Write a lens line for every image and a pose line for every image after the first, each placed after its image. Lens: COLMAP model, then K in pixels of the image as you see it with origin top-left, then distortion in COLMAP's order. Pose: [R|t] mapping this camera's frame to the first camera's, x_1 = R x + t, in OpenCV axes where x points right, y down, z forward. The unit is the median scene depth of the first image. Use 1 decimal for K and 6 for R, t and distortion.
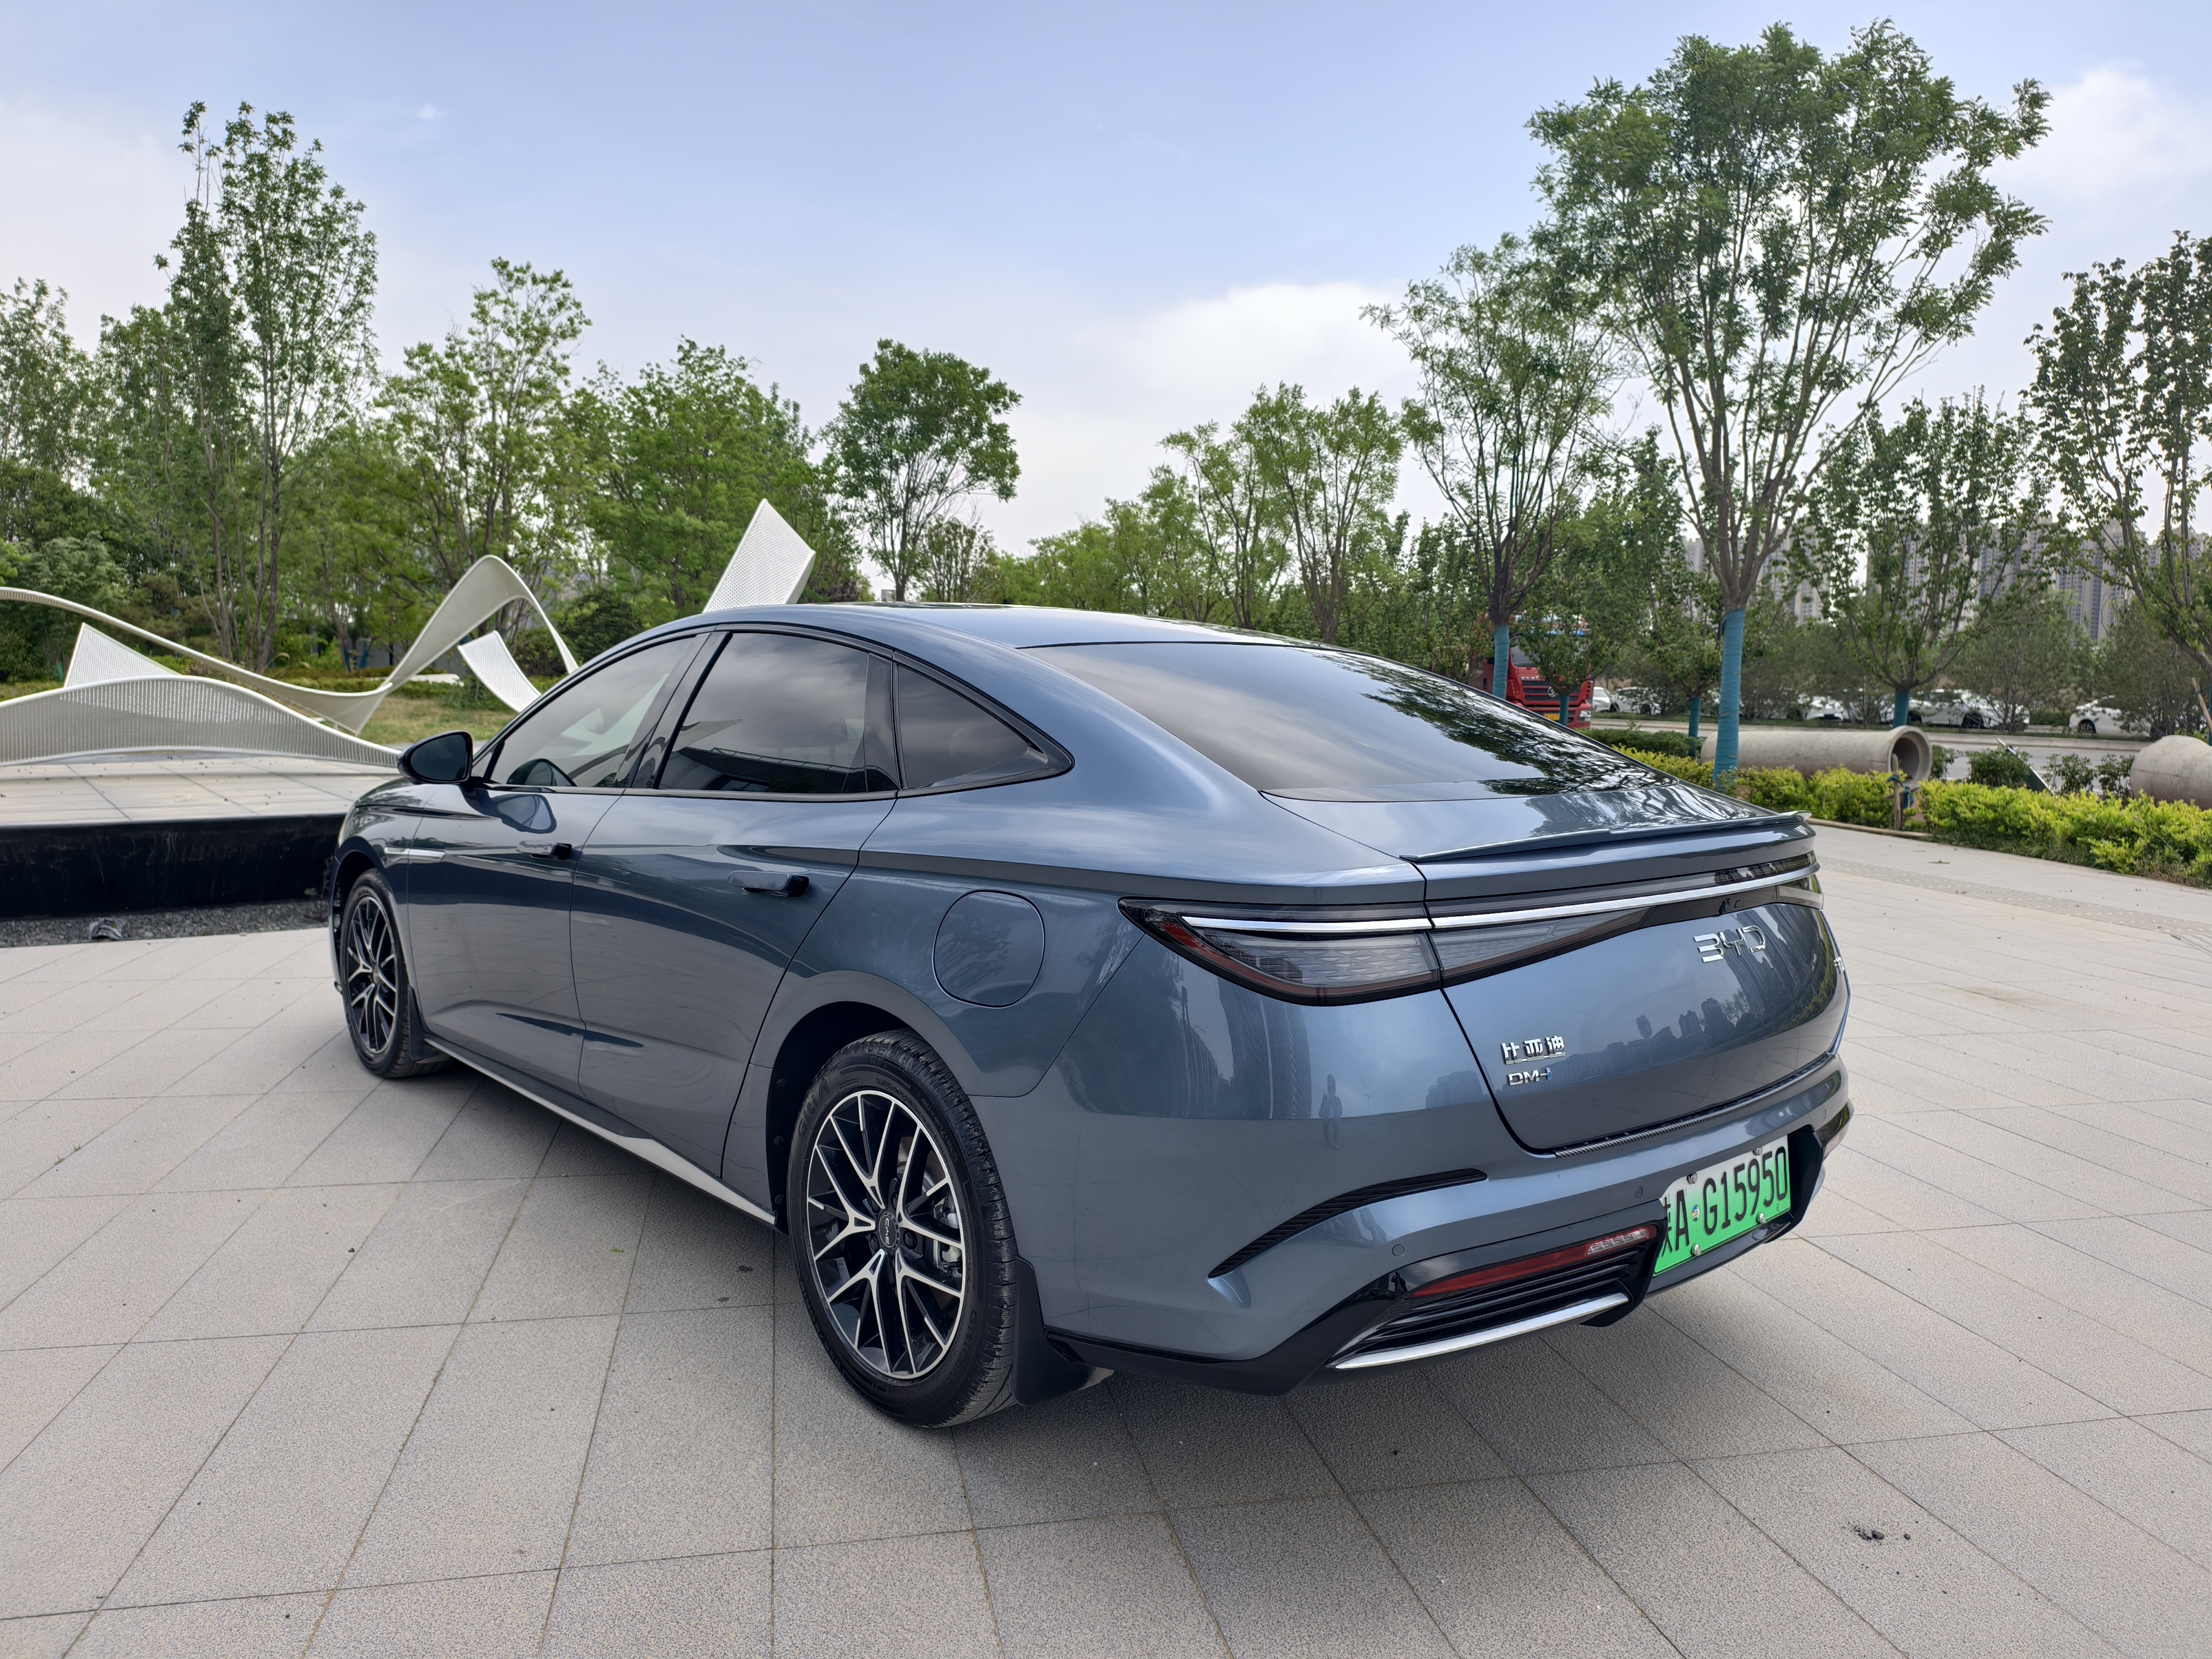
lens RADIAL K [[1520.3, 0, 1106.0], [0, 1520.3, 829.5], [0, 0, 1]] dist [-0.024294, -0.000110]
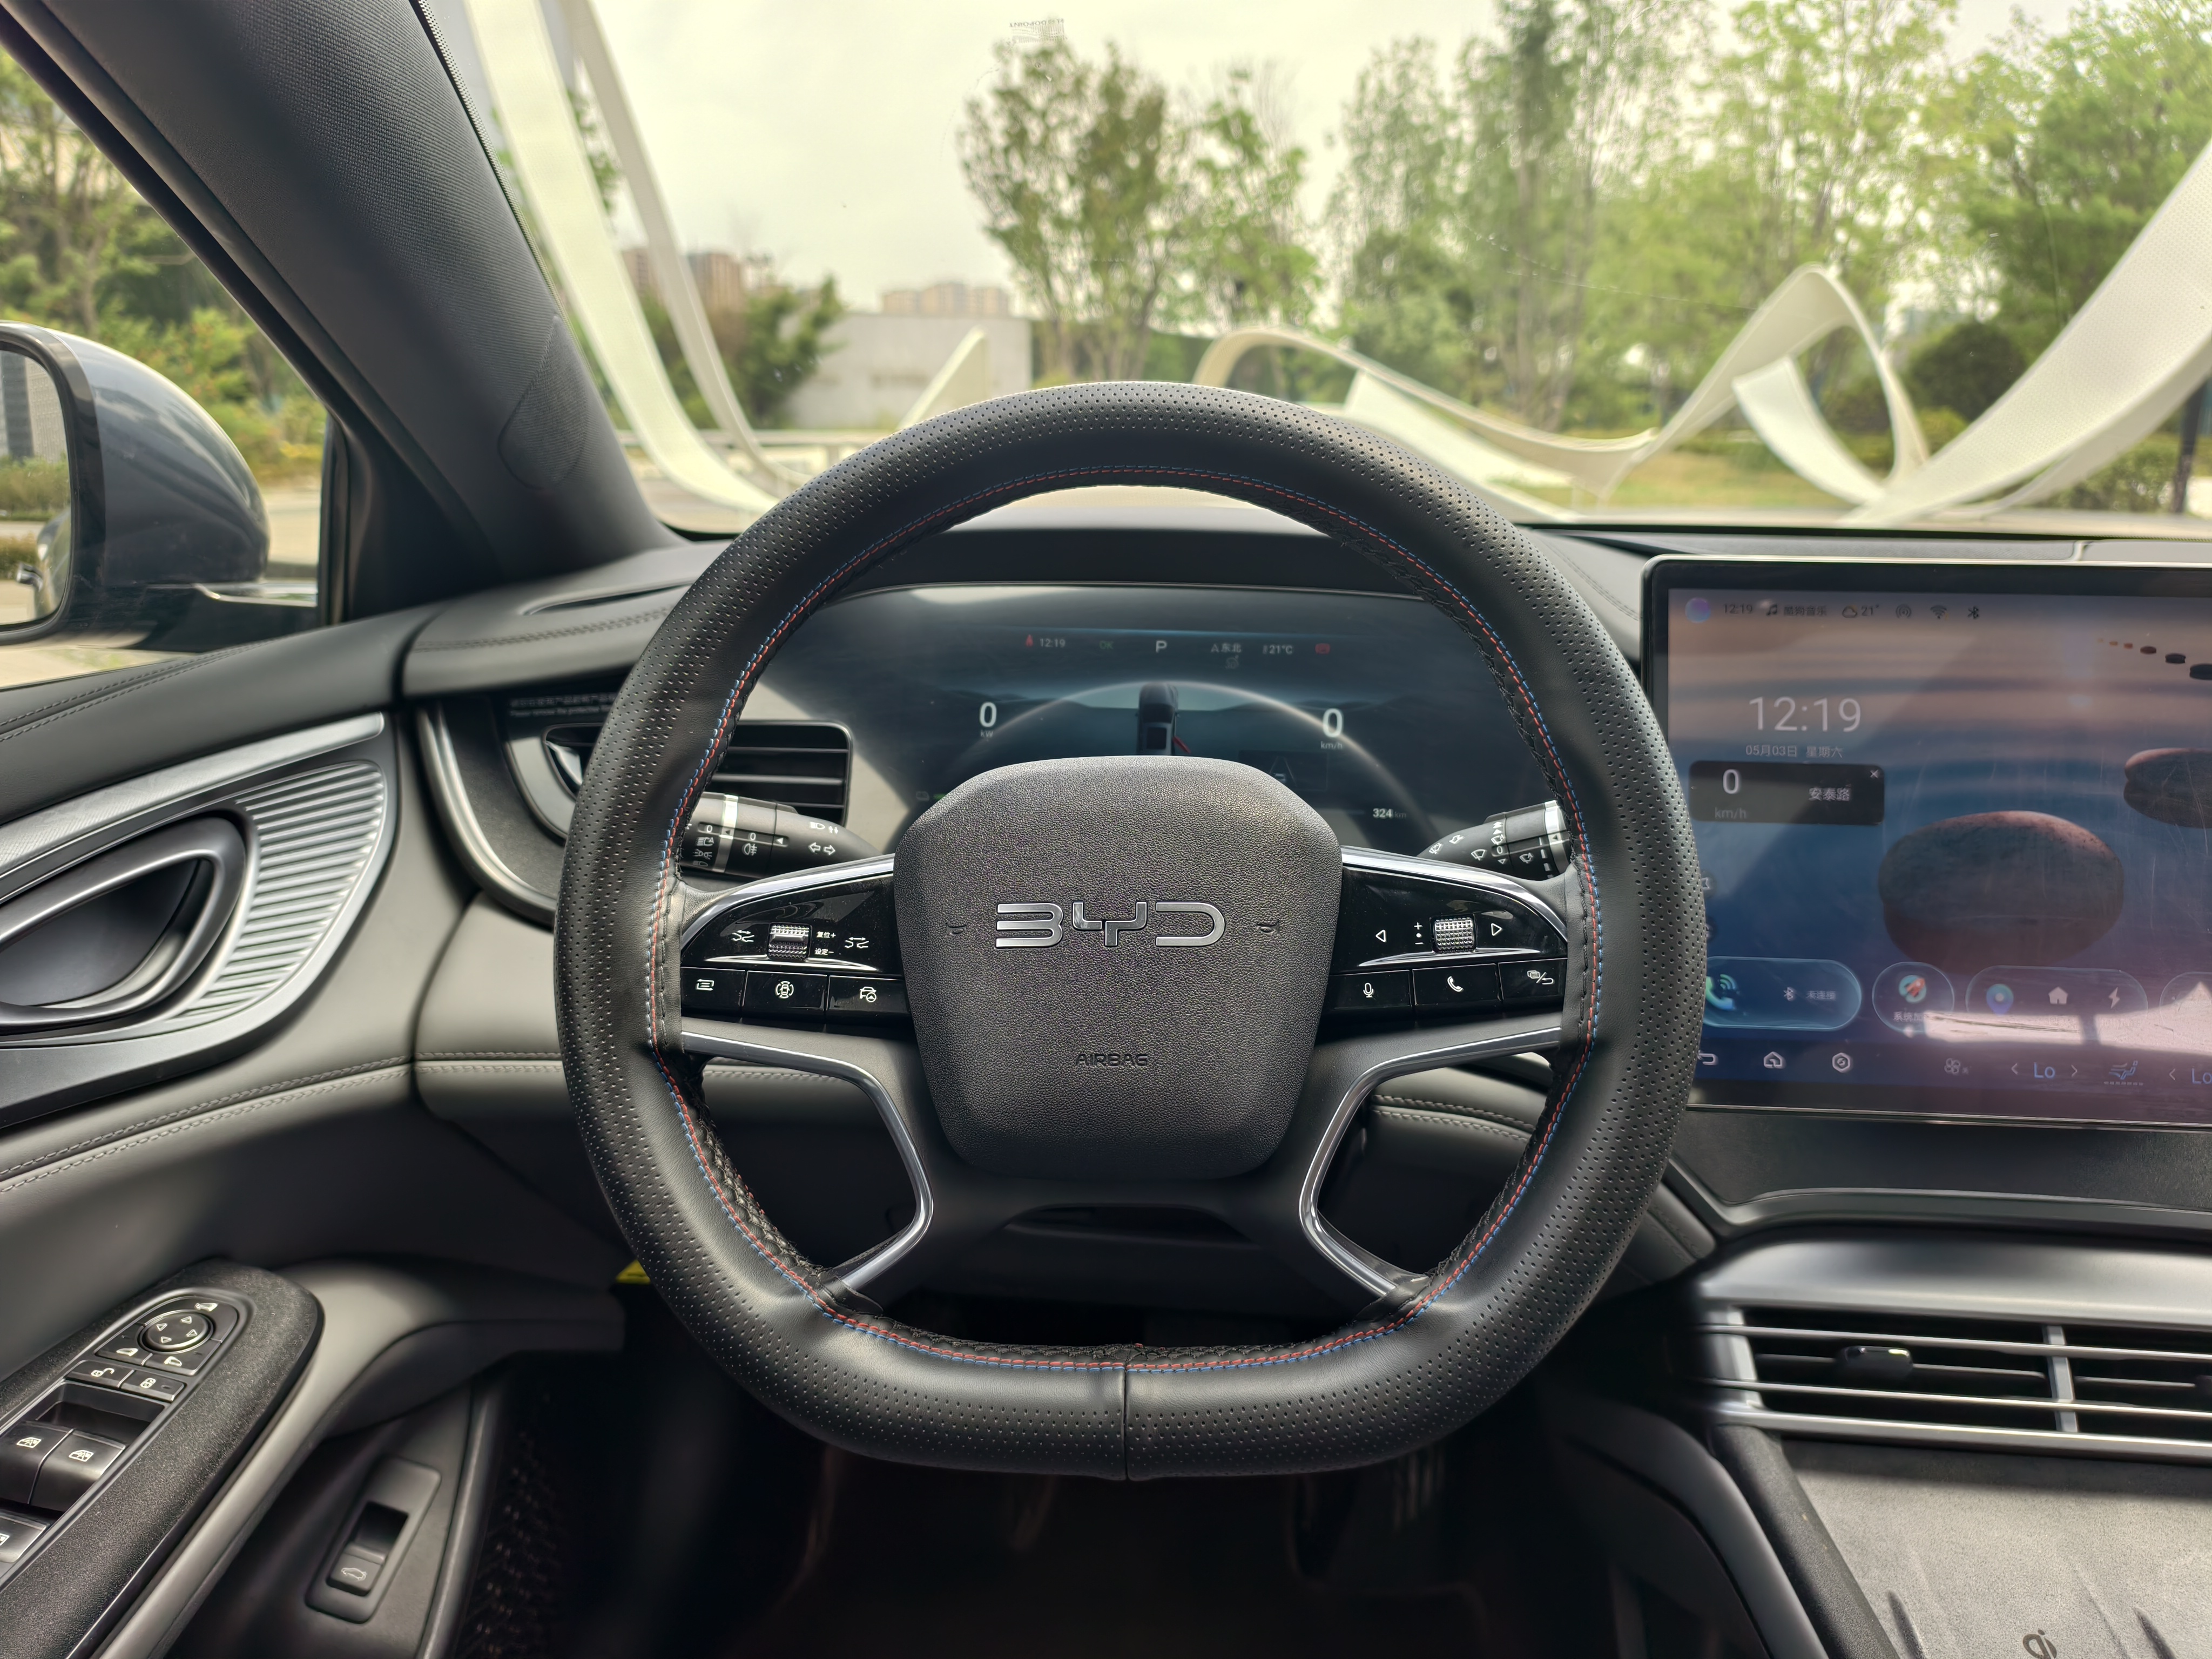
lens RADIAL K [[1520.3, 0, 1106.0], [0, 1520.3, 829.5], [0, 0, 1]] dist [-0.024294, -0.000110]
pose [[0.671425, 0.174438, -0.720250, -0.028871], [-0.066506, 0.982164, 0.175873, -0.006723], [0.738082, -0.070184, 0.671051, 0.130709]]
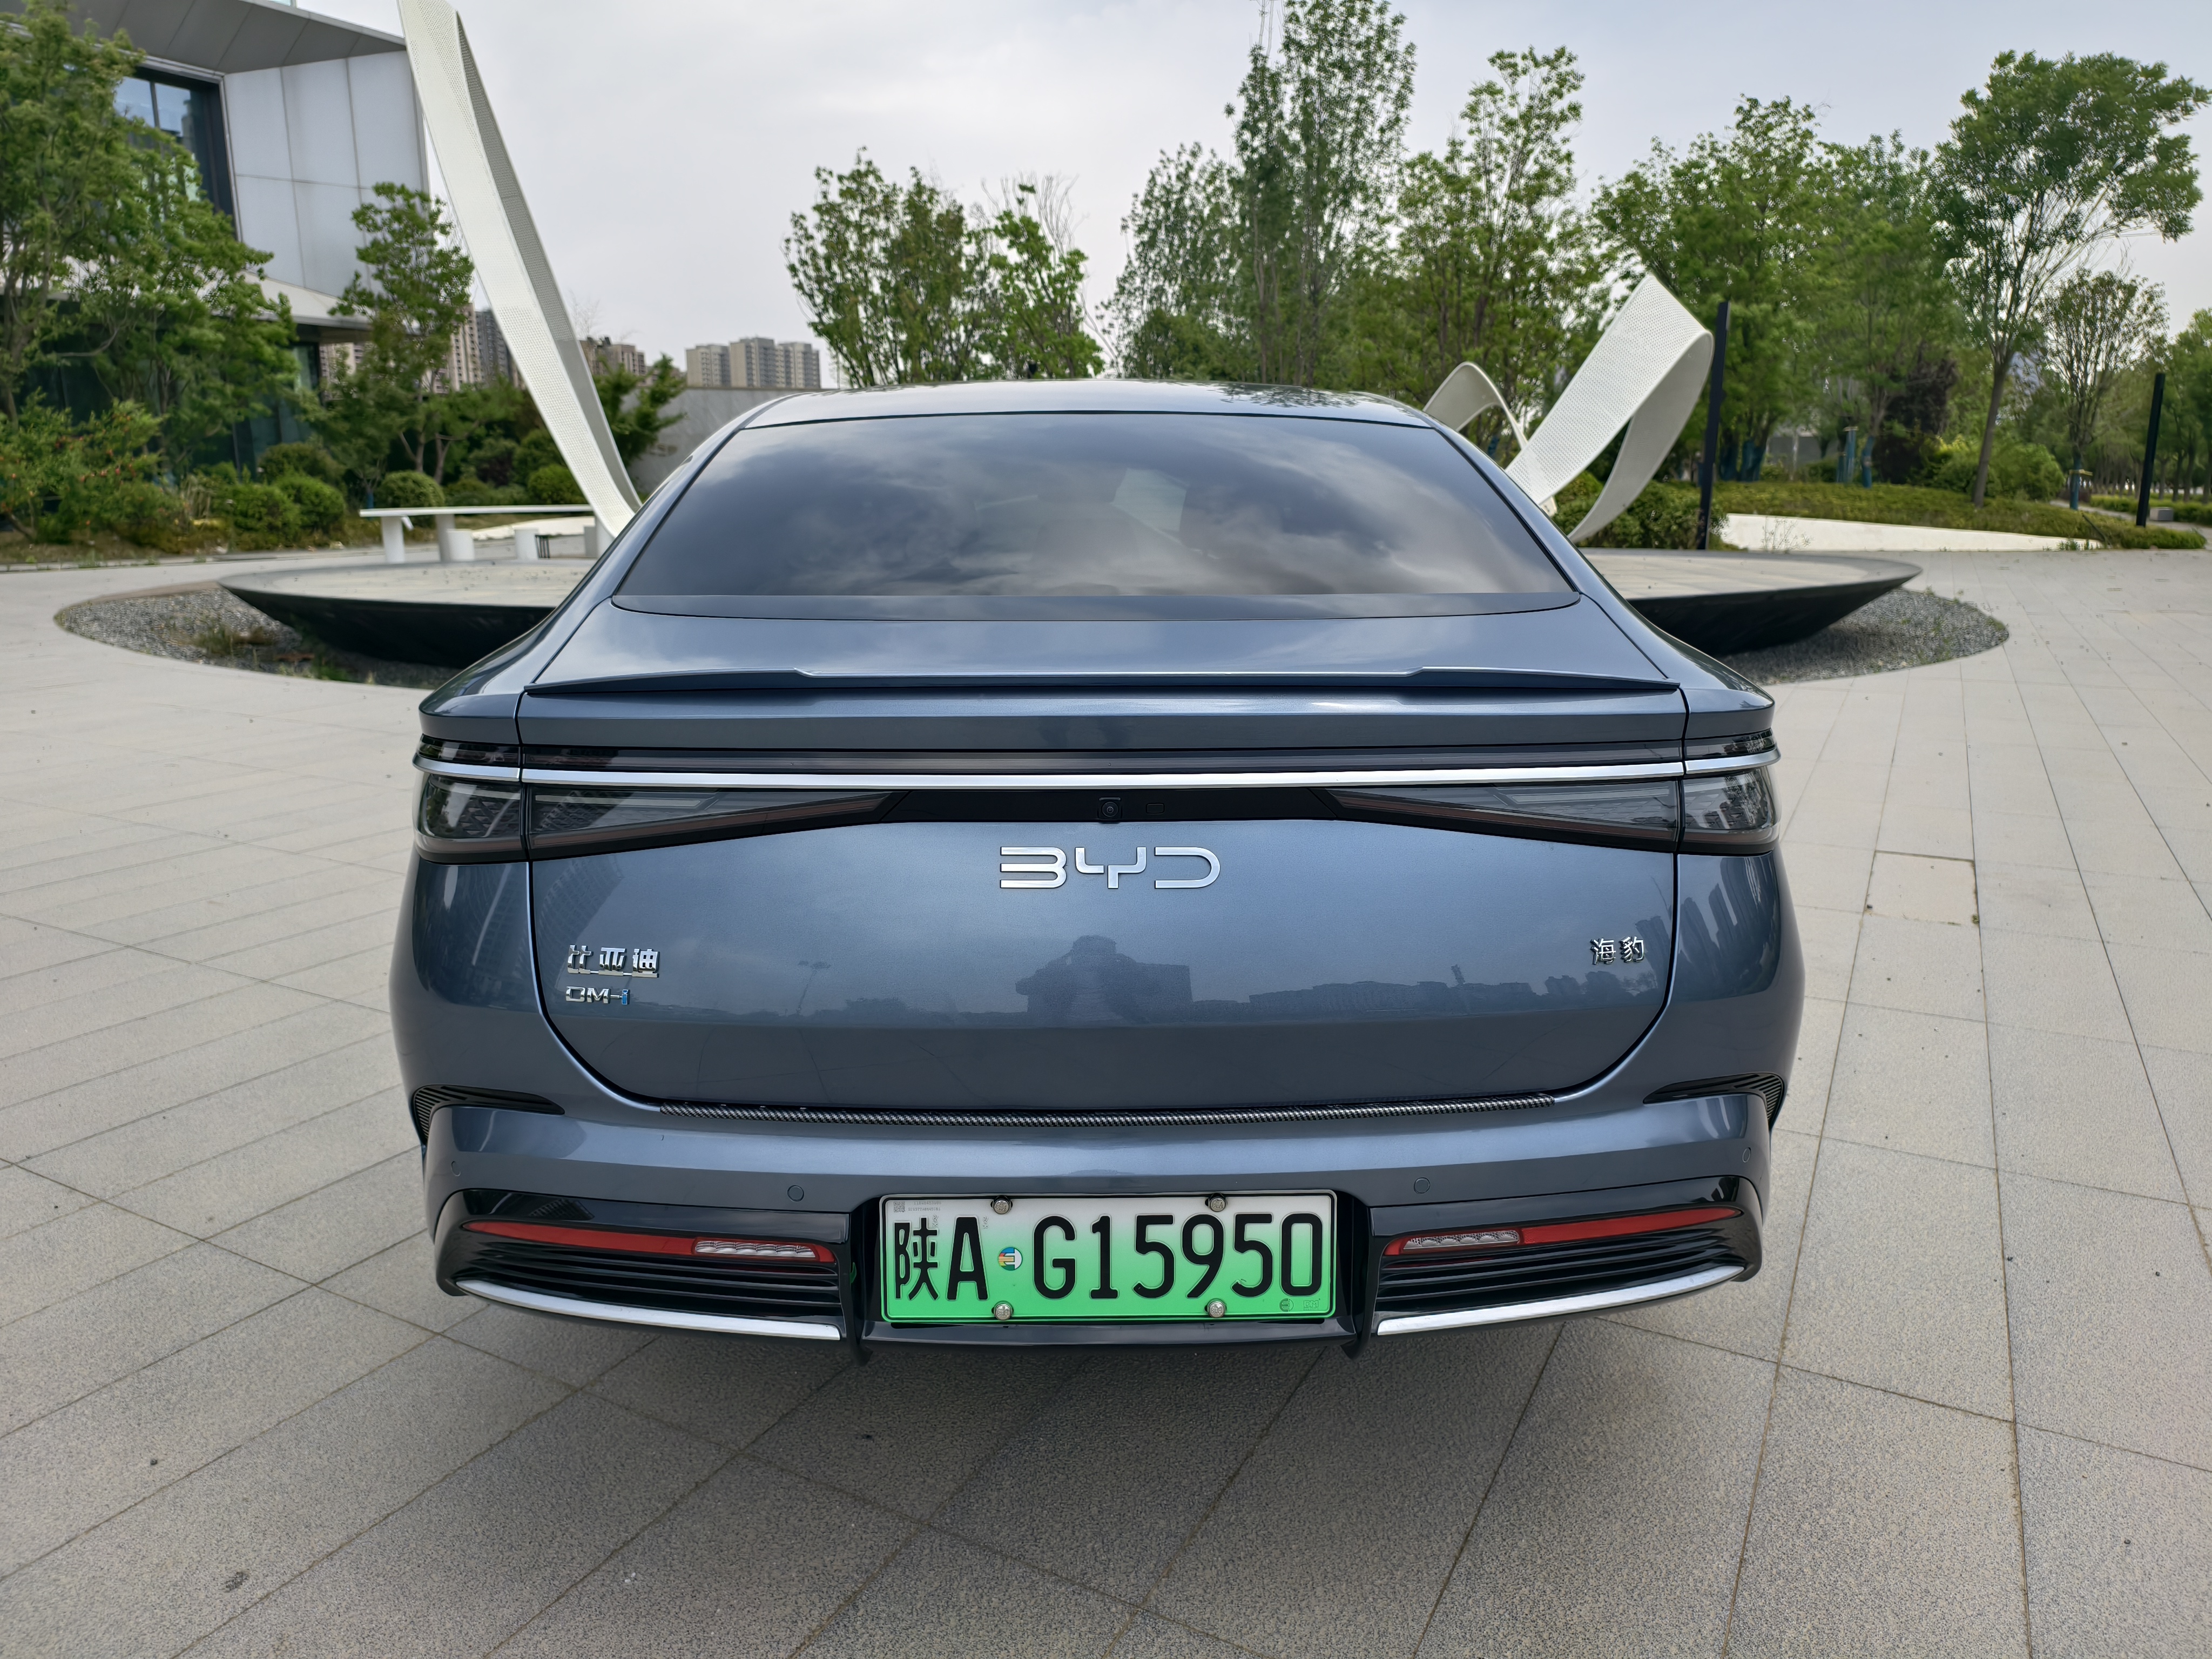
lens RADIAL K [[1524.4, 0, 1094.7], [0, 1524.4, 822.8], [0, 0, 1]] dist [-0.021824, 0.022367]
pose [[0.750826, 0.120983, -0.649326, 0.064981], [-0.044054, 0.990065, 0.133530, -0.002067], [0.659030, -0.071653, 0.748696, 0.042232]]
